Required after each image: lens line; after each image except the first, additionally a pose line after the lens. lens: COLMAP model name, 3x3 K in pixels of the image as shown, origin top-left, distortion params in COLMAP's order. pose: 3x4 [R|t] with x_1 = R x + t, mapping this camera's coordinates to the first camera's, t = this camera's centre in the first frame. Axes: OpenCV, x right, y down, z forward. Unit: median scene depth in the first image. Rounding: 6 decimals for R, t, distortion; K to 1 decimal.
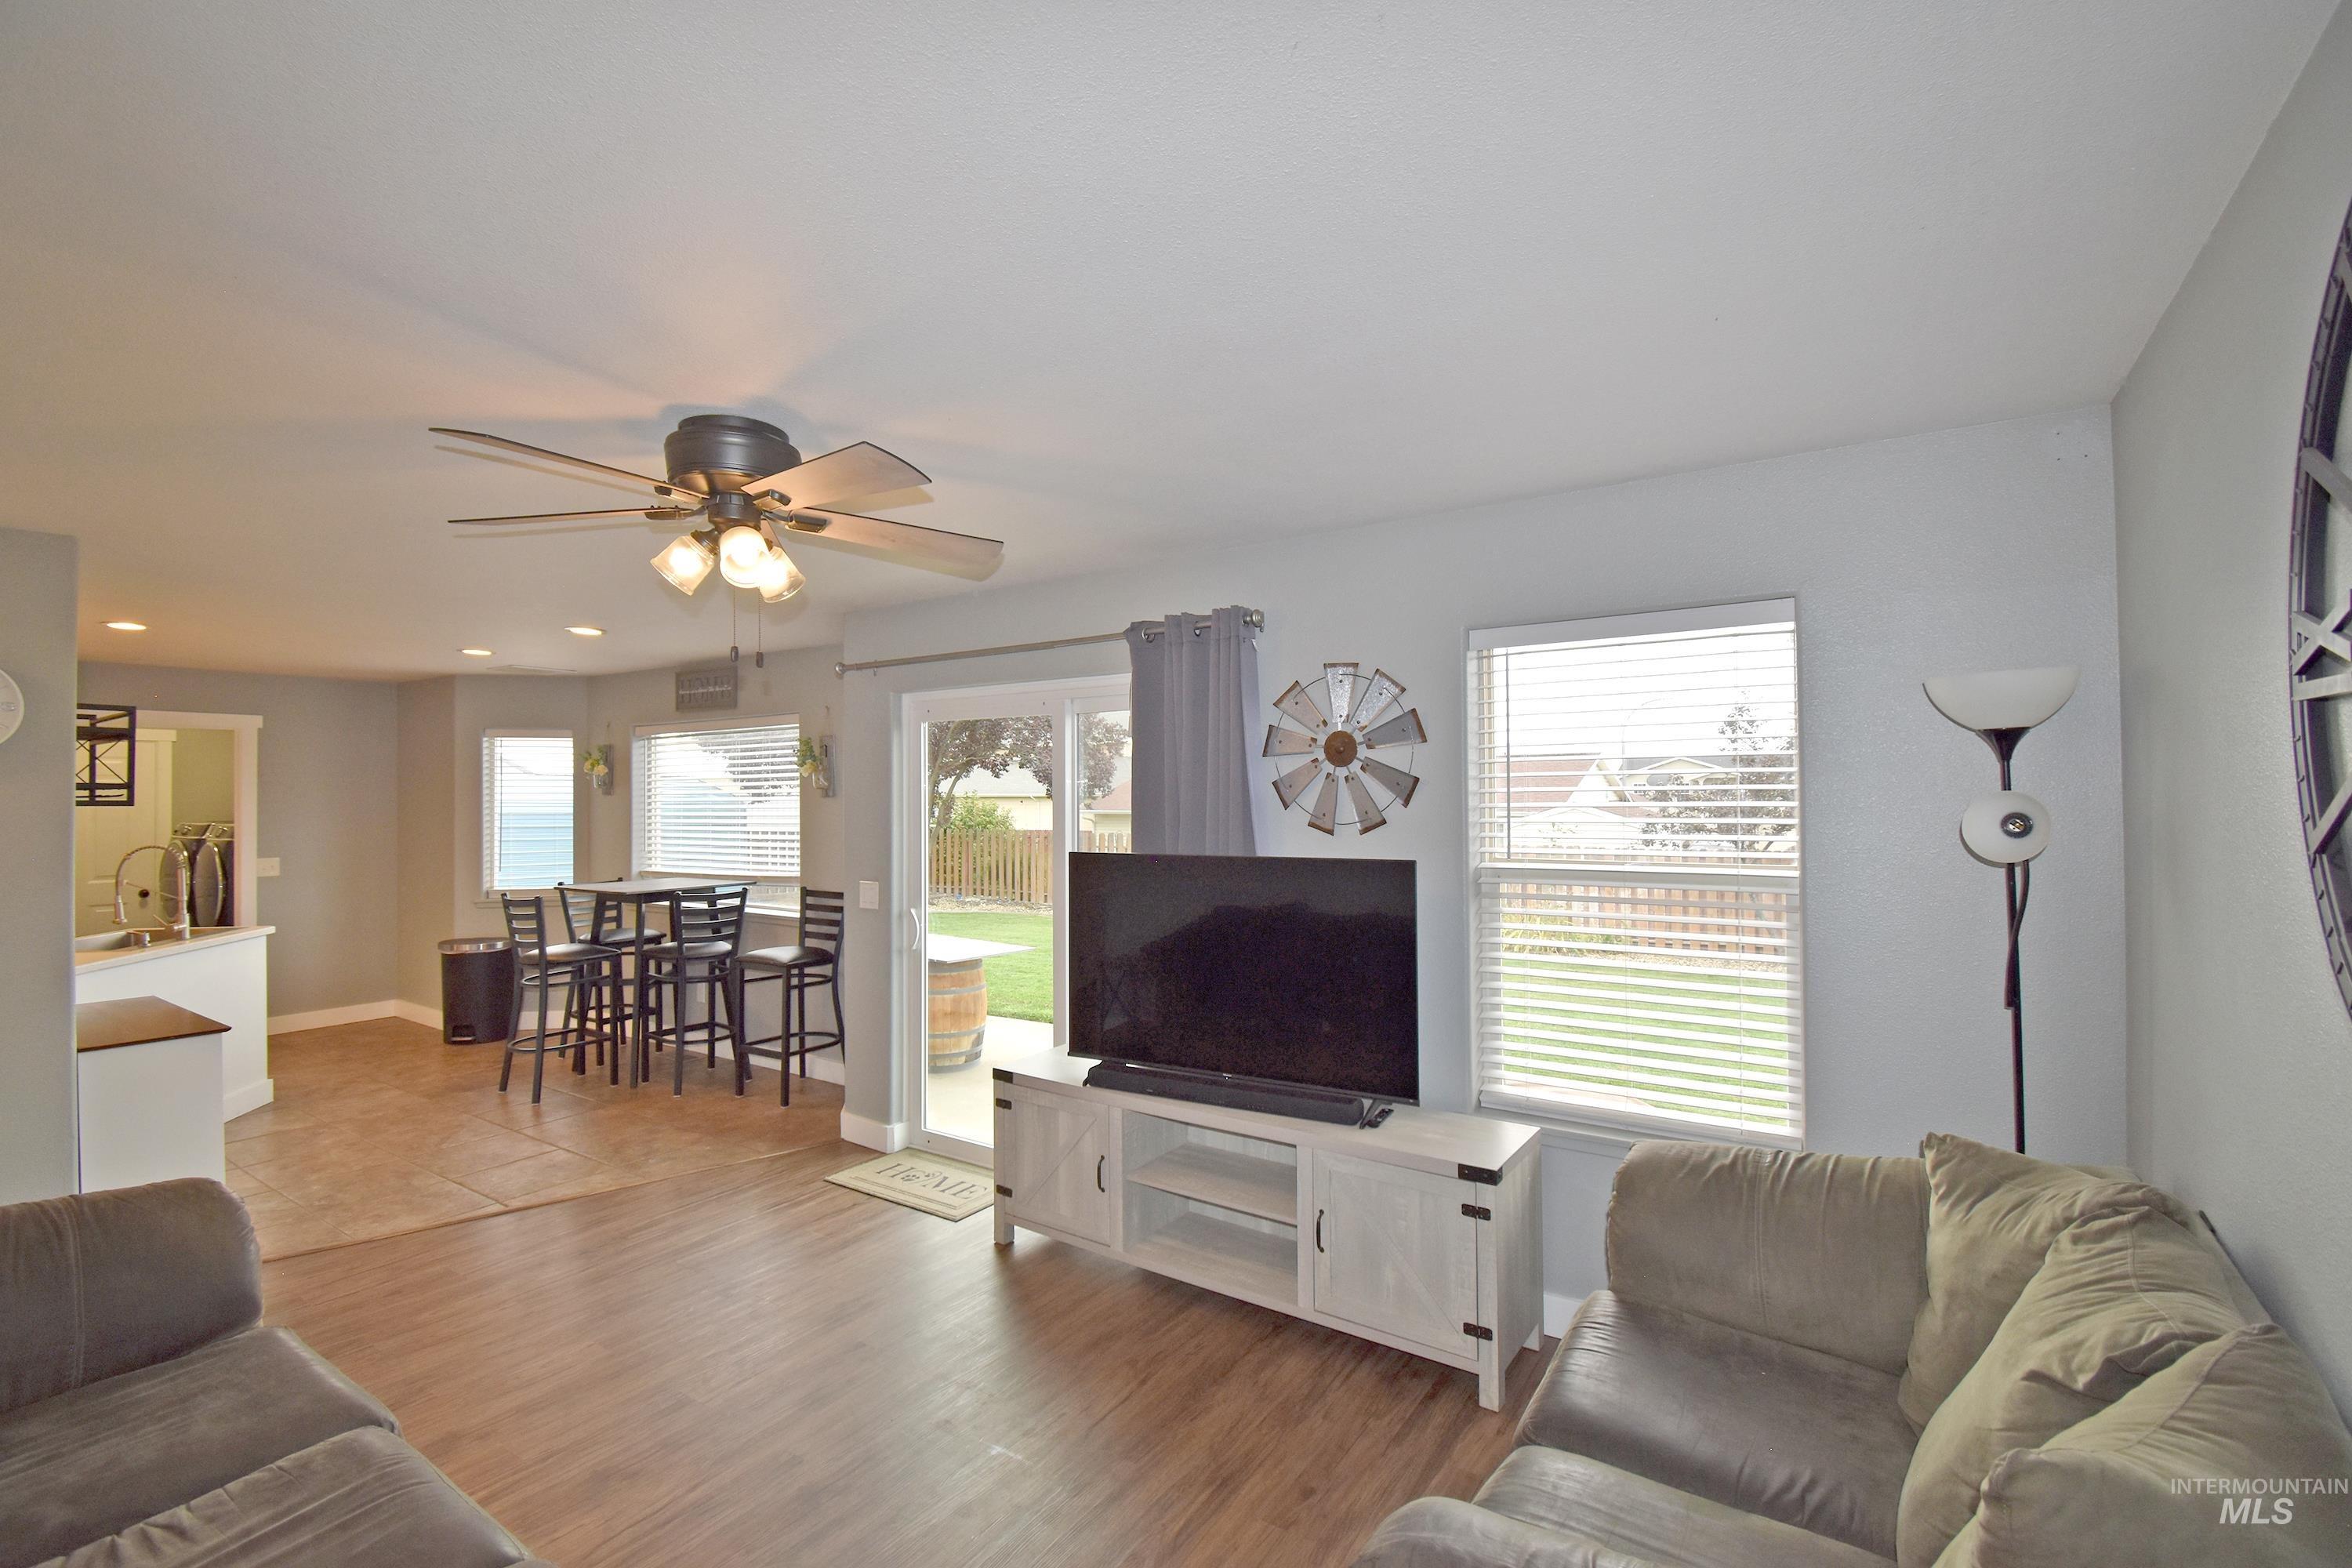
lens RADIAL K [[1041.7, 0, 1195.6], [0, 1041.7, 785.4], [0, 0, 1]] dist [0.026680, -0.026880]
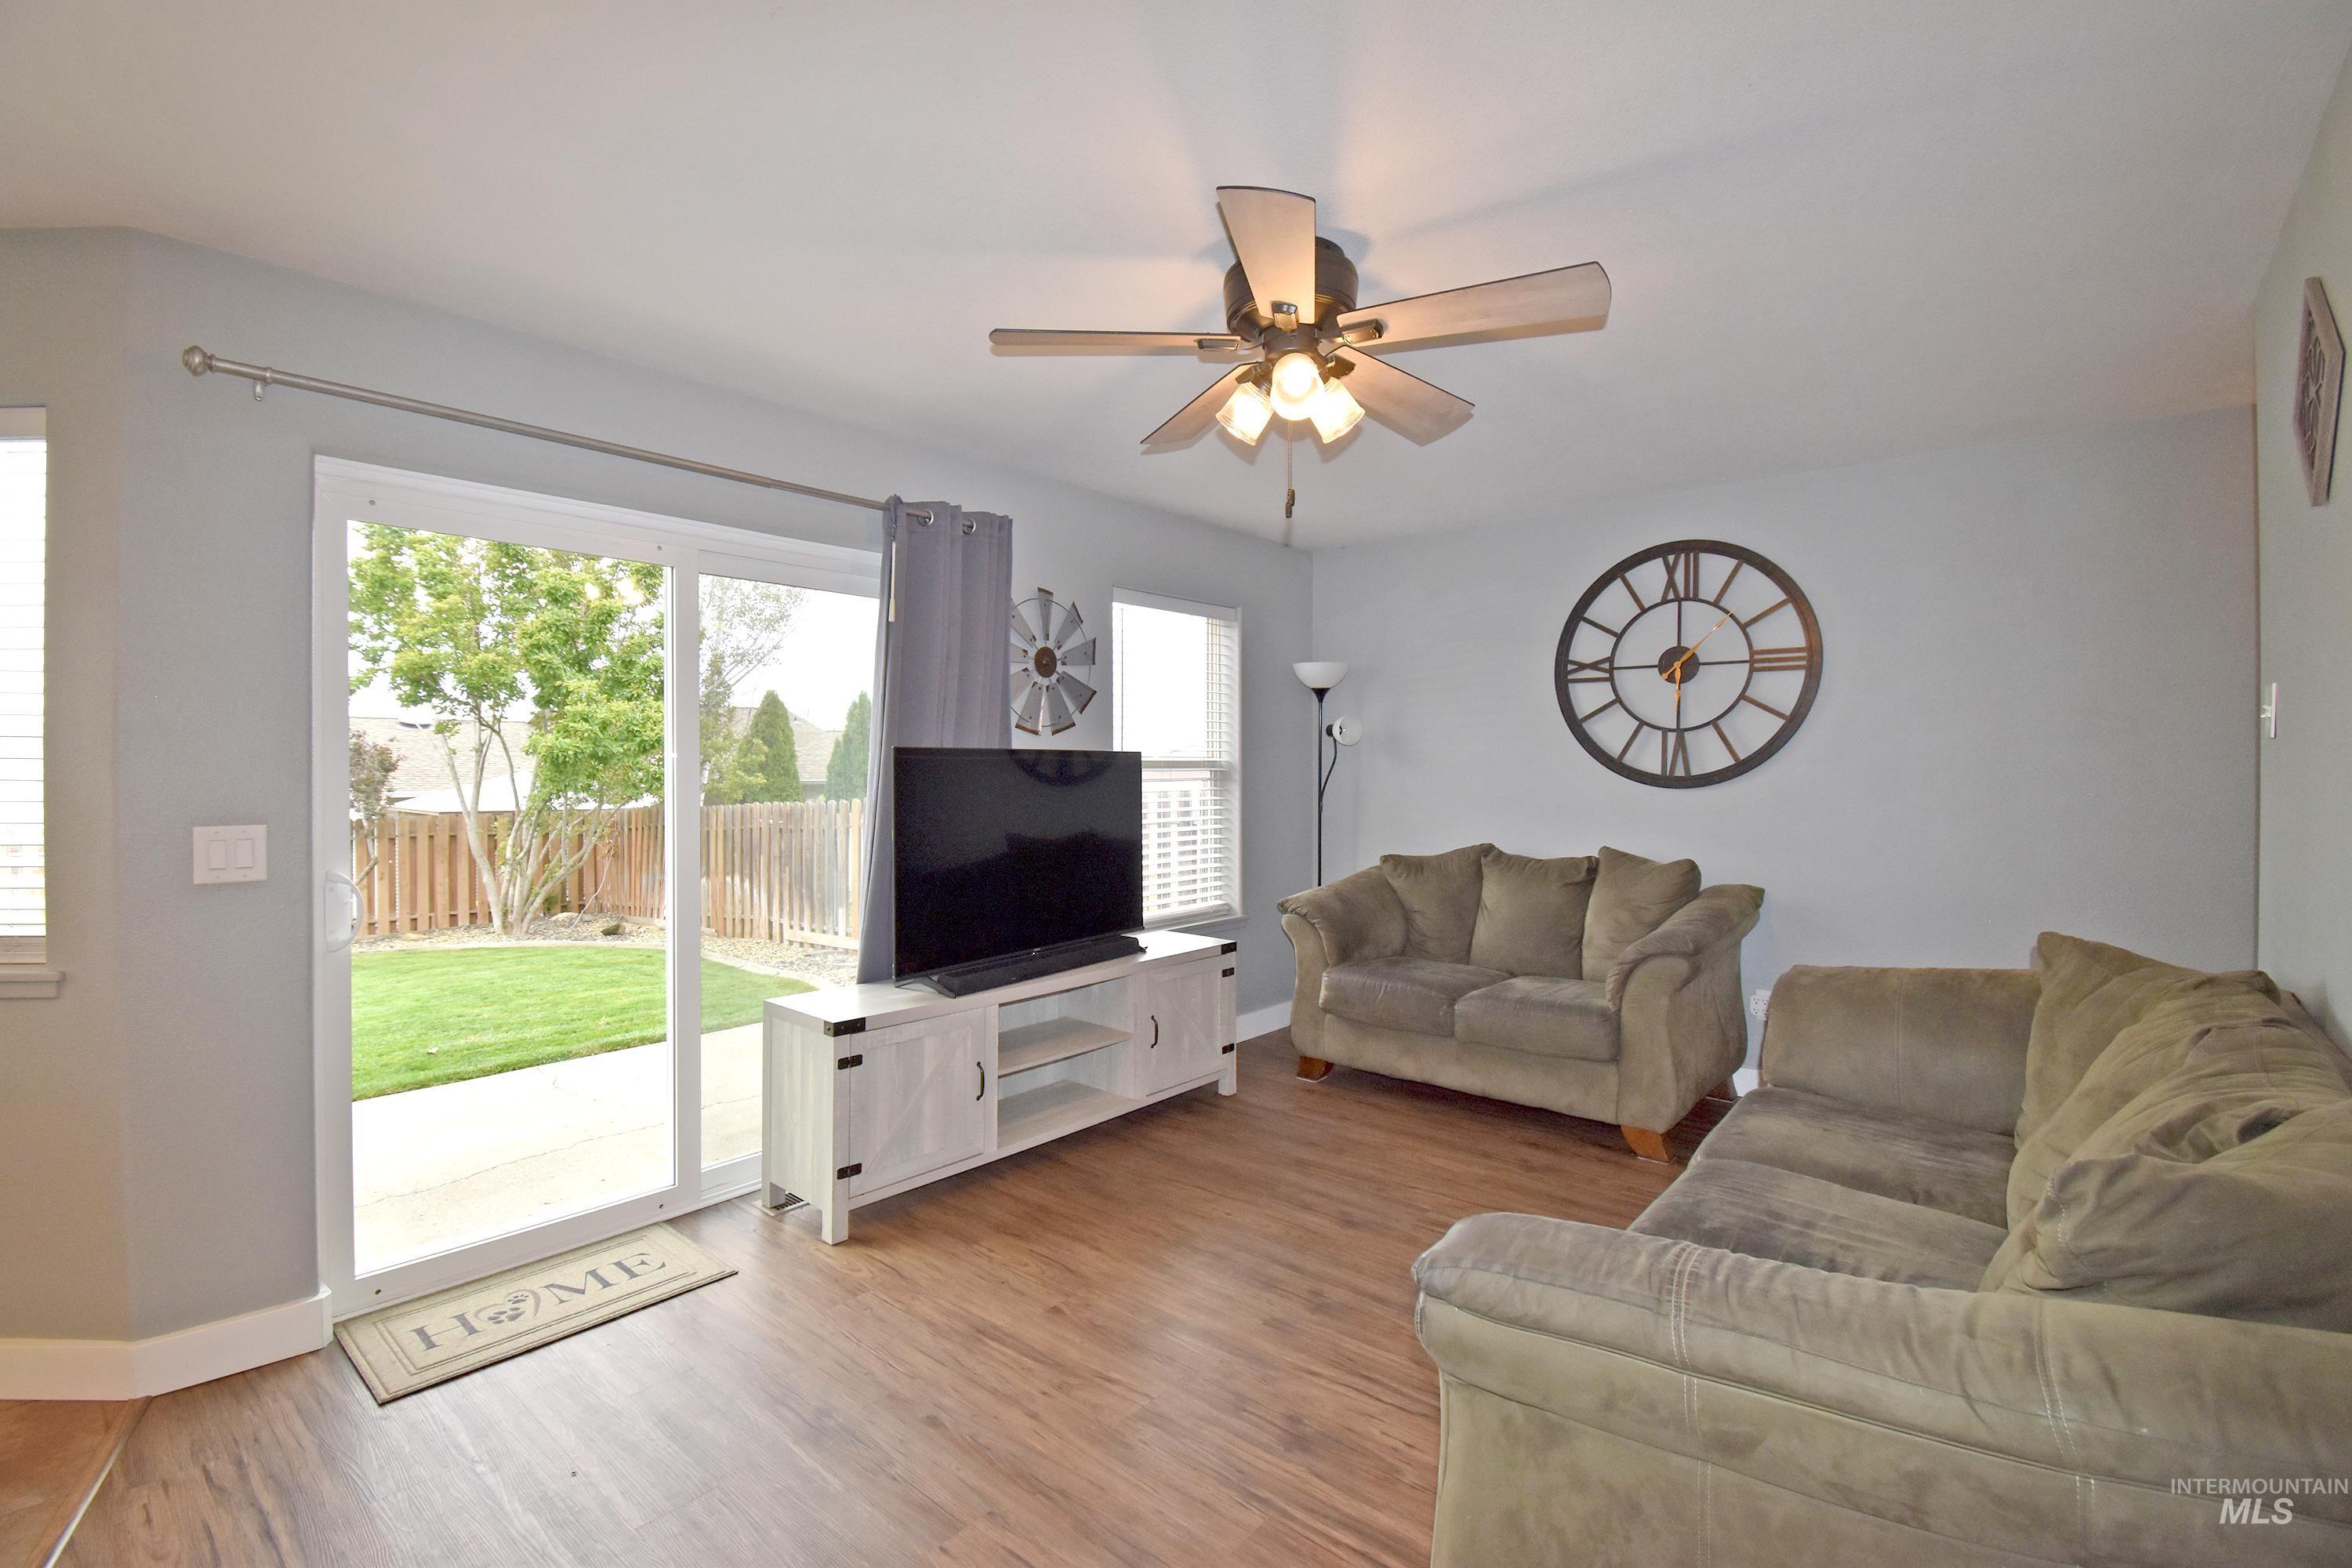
lens RADIAL K [[1047.4, 0, 1171.8], [0, 1047.4, 754.1], [0, 0, 1]] dist [0.001398, -0.000508]
pose [[0.124968, 0.014349, 0.992057, -0.997443], [-0.008495, 0.999874, -0.013392, 0.081835], [-0.992124, -0.006754, 0.125074, 0.689679]]
